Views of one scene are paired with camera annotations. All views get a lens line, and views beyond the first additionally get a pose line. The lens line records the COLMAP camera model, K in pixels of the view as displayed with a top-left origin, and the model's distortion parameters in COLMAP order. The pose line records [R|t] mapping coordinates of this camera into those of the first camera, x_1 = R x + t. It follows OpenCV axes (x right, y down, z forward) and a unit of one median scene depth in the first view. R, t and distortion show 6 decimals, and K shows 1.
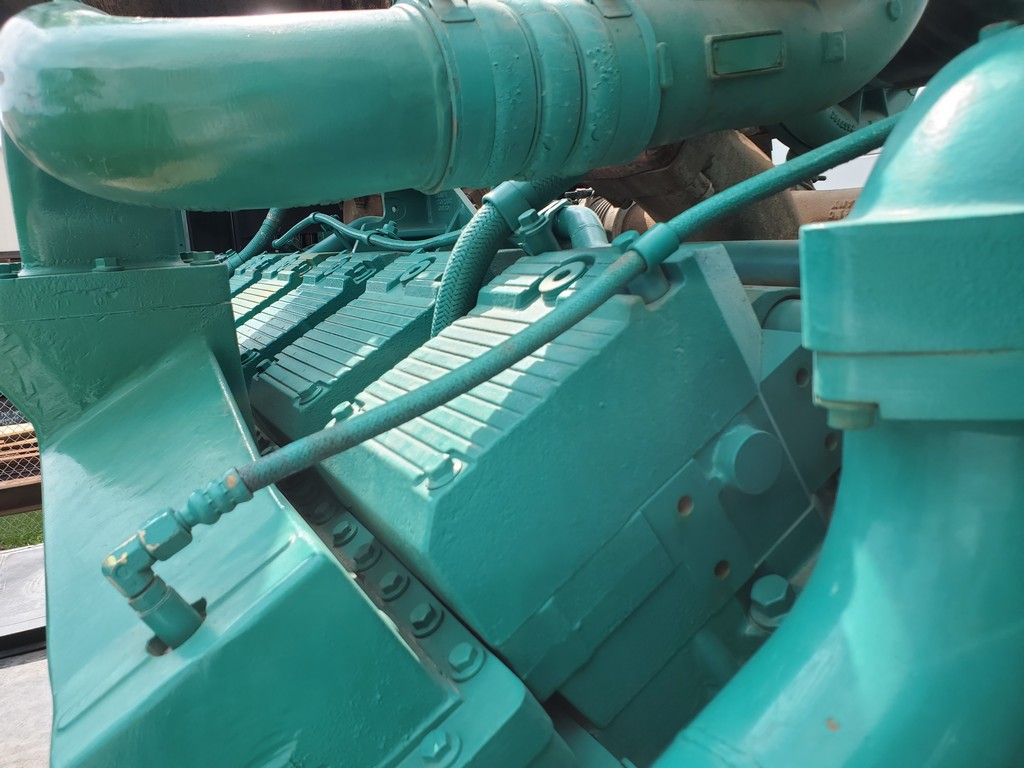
lens RADIAL K [[806.9, 0, 513.1], [0, 806.9, 384.4], [0, 0, 1]] dist [0.003186, 0.013629]
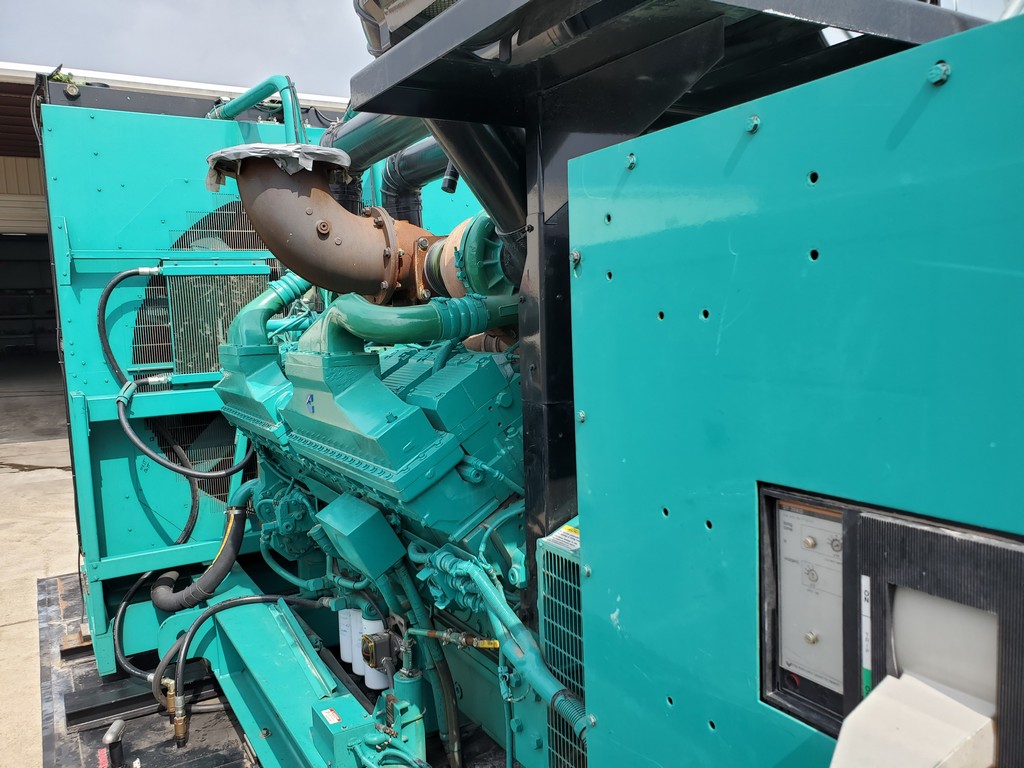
lens RADIAL K [[806.9, 0, 507.7], [0, 806.9, 388.8], [0, 0, 1]] dist [0.003186, 0.013629]
pose [[0.996762, 0.027820, 0.075439, -0.033588], [-0.020260, 0.994863, -0.099177, 0.459175], [-0.077811, 0.097328, 0.992206, -3.326546]]
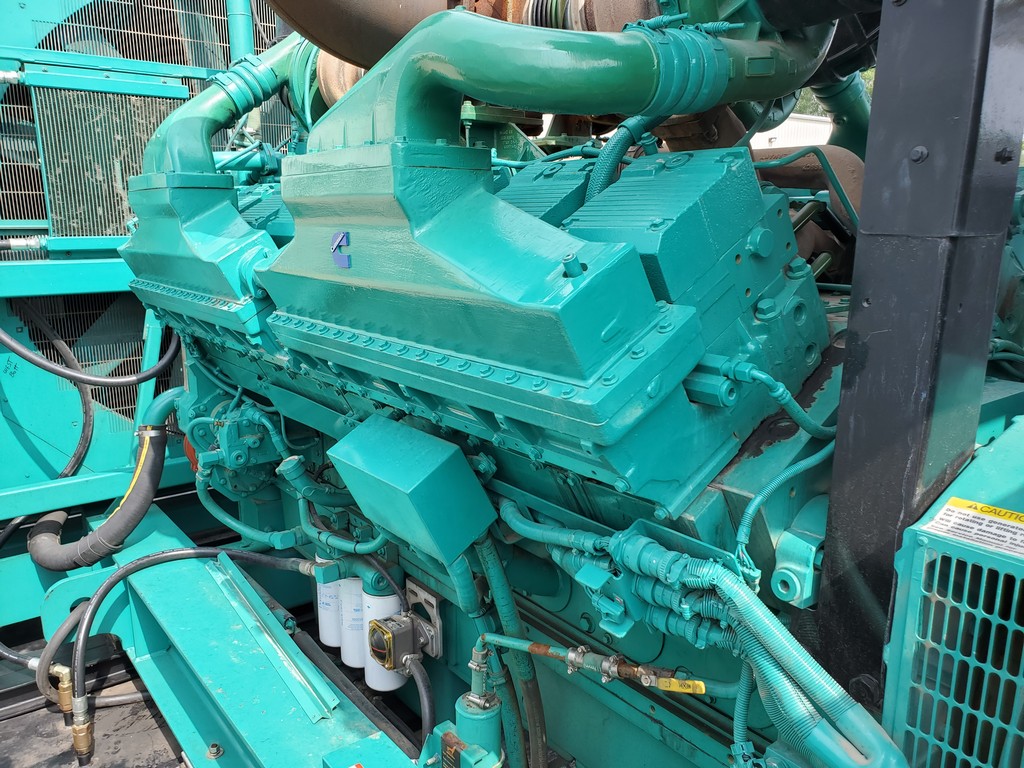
lens RADIAL K [[806.9, 0, 513.9], [0, 806.9, 387.0], [0, 0, 1]] dist [0.003186, 0.013629]
pose [[0.976896, 0.026584, 0.212057, -0.838198], [-0.029223, 0.999529, 0.009321, 0.480649], [-0.211710, -0.015302, 0.977213, -1.062729]]
